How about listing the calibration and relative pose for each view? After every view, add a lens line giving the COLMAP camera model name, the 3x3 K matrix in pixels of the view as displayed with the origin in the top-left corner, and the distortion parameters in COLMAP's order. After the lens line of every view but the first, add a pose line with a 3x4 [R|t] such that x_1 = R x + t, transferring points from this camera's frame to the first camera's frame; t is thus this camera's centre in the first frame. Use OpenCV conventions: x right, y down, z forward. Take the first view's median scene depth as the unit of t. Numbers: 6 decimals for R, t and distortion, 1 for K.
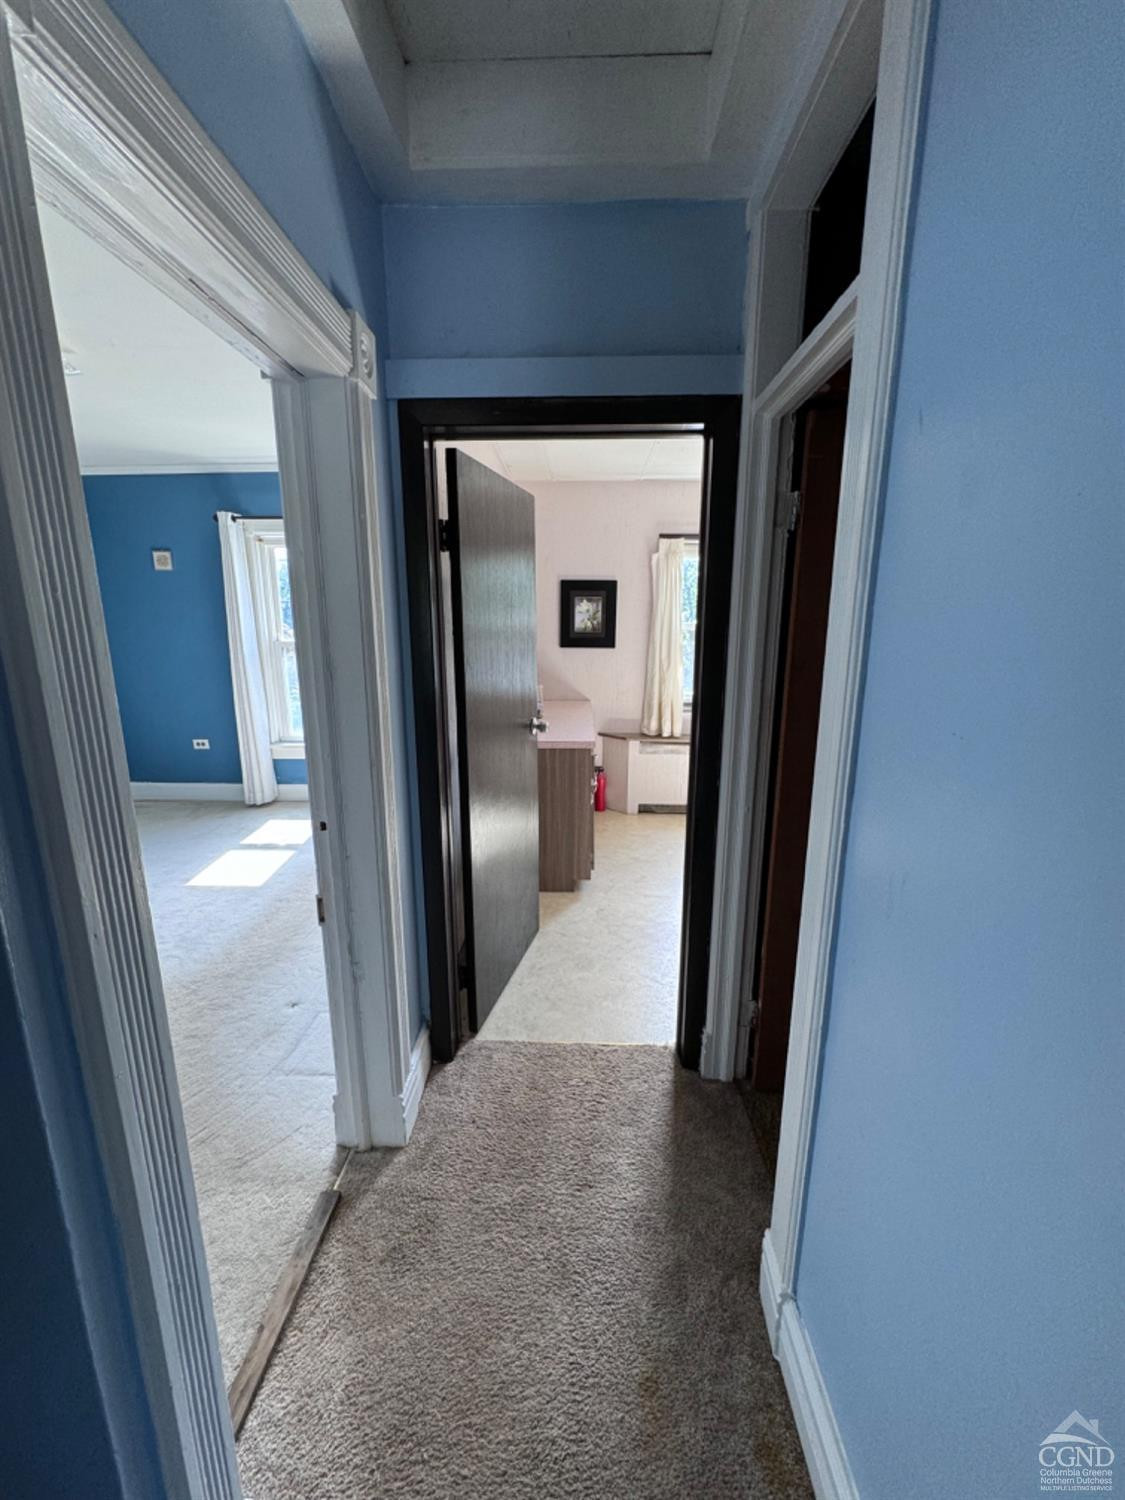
lens RADIAL K [[602.4, 0, 565.2], [0, 602.4, 749.8], [0, 0, 1]] dist [-0.000697, -0.000141]
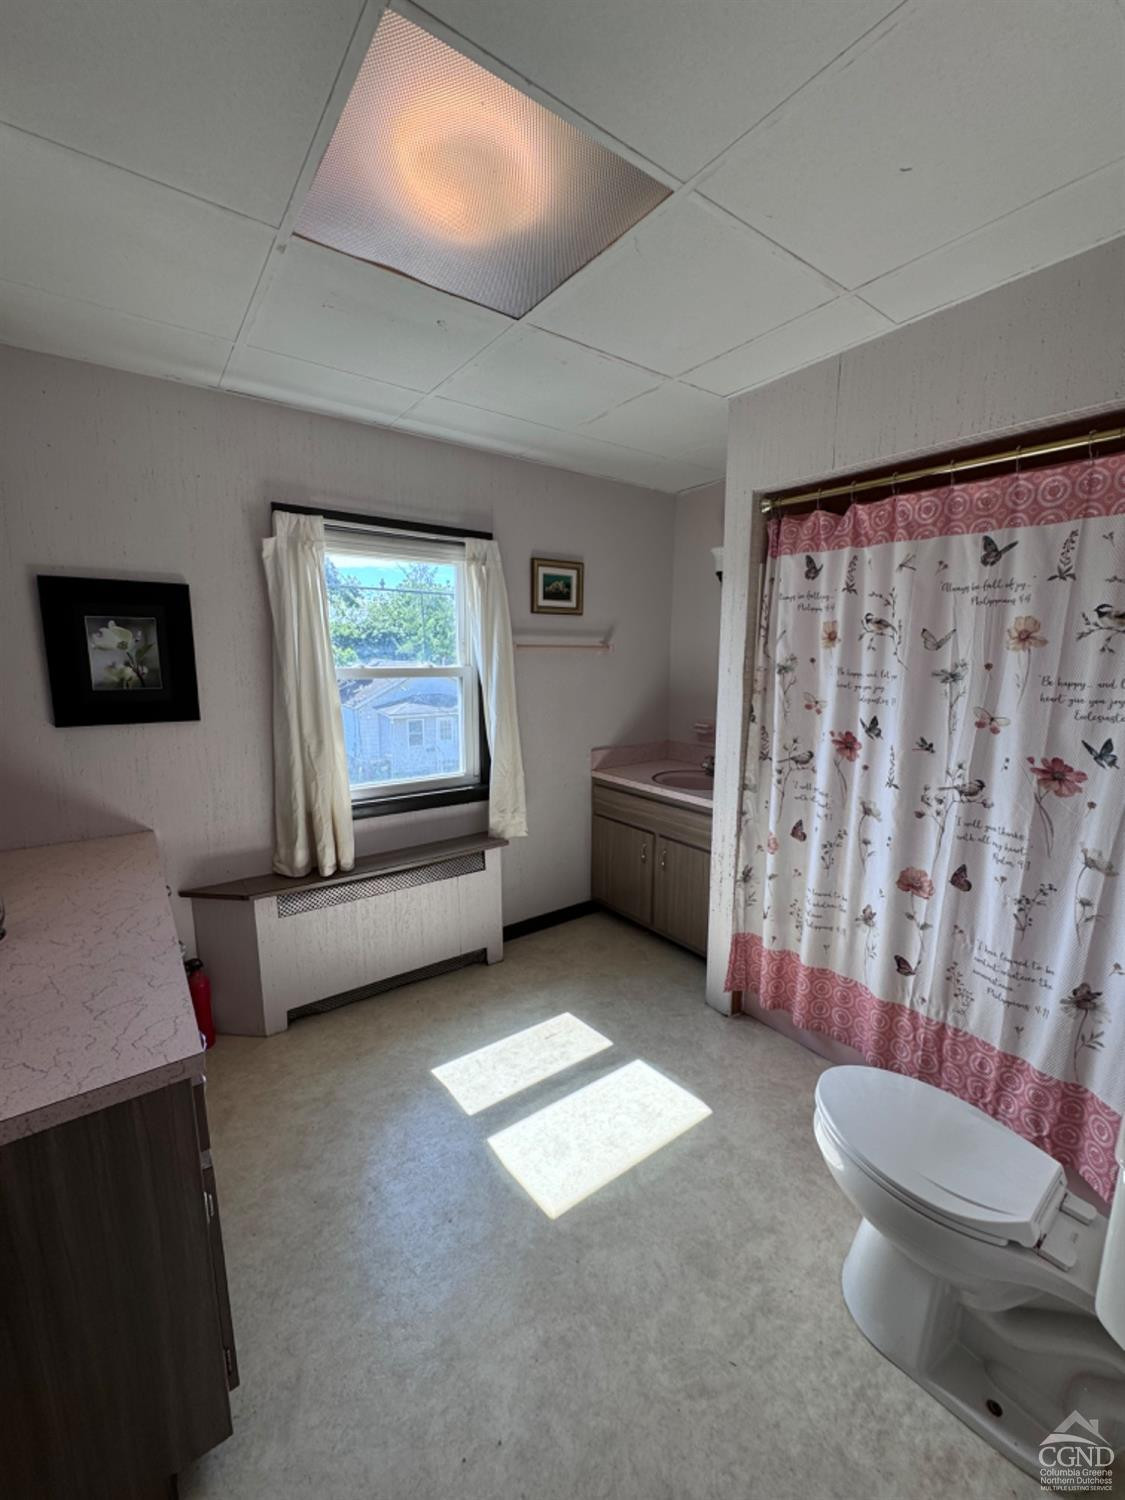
lens RADIAL K [[602.4, 0, 568.9], [0, 602.4, 743.3], [0, 0, 1]] dist [-0.000697, -0.000141]
pose [[0.783476, -0.097101, 0.613789, 0.014914], [0.134681, 0.990773, -0.015175, -0.102062], [-0.606652, 0.094555, 0.789324, 0.428969]]
